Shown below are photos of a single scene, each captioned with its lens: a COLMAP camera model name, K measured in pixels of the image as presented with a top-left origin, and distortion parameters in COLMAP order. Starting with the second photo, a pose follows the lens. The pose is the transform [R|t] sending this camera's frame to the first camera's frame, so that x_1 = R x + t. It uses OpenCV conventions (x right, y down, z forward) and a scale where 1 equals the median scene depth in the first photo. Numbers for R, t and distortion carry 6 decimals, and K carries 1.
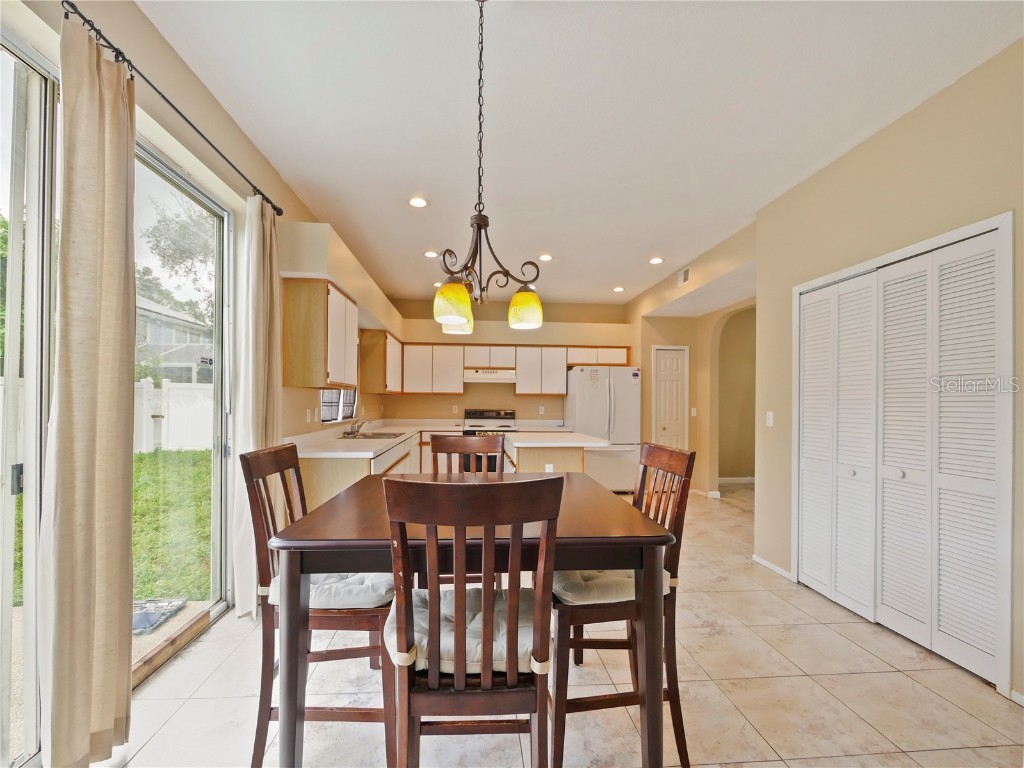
lens RADIAL K [[447.2, 0, 483.3], [0, 447.2, 387.2], [0, 0, 1]] dist [-0.002546, -0.000206]
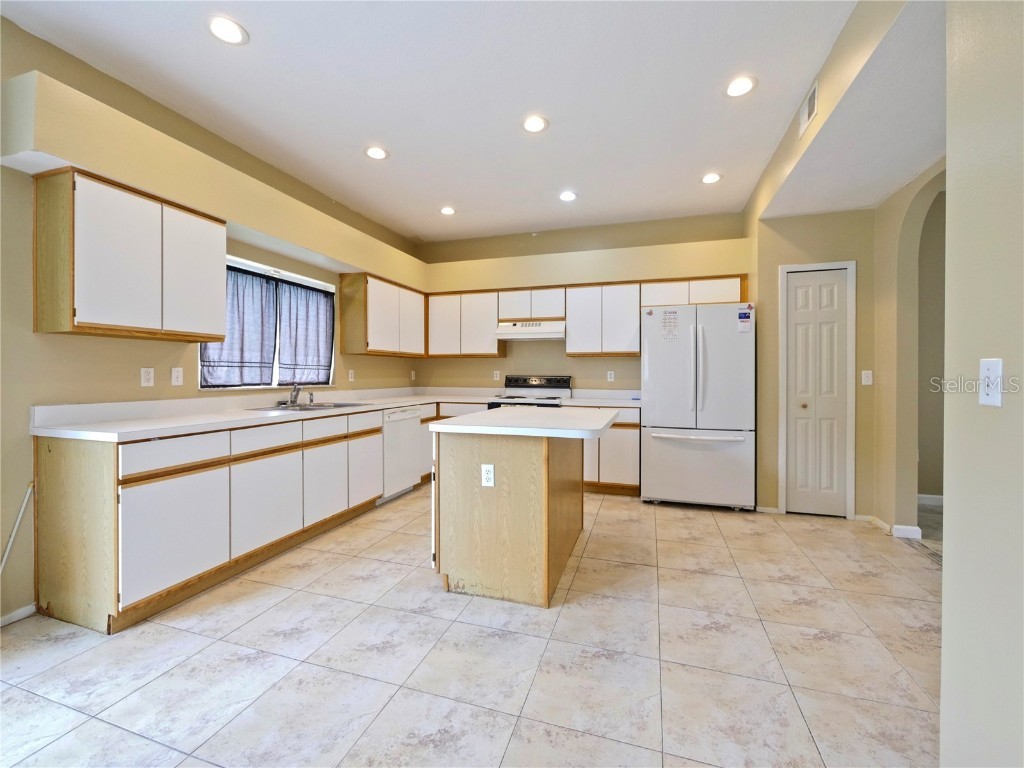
lens RADIAL K [[418.8, 0, 516.2], [0, 418.8, 367.3], [0, 0, 1]] dist [-0.002074, -0.000126]
pose [[0.932401, -0.010687, -0.361268, 0.254849], [0.015799, 0.999812, 0.011200, 0.030151], [0.361081, -0.016150, 0.932395, 0.357794]]
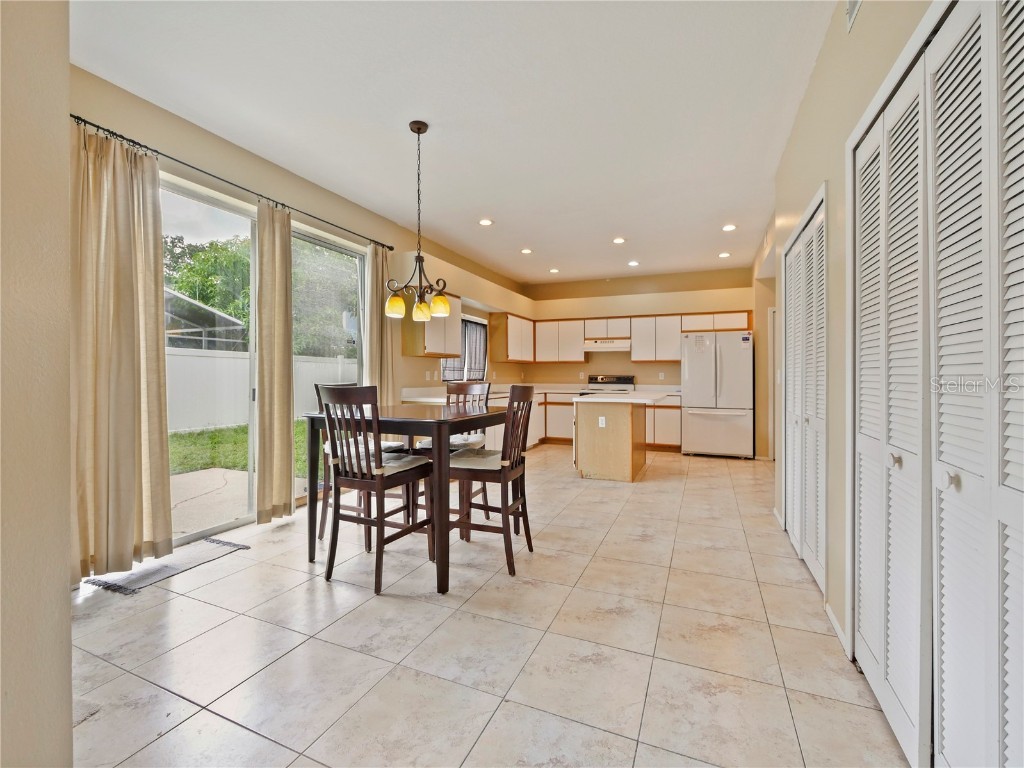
lens RADIAL K [[451.7, 0, 503.4], [0, 451.7, 362.5], [0, 0, 1]] dist [-0.002907, -0.000424]
pose [[0.884978, -0.016941, -0.465324, 0.327461], [0.017903, 0.999837, -0.002352, 0.016959], [0.465288, -0.006249, 0.885137, -0.133573]]
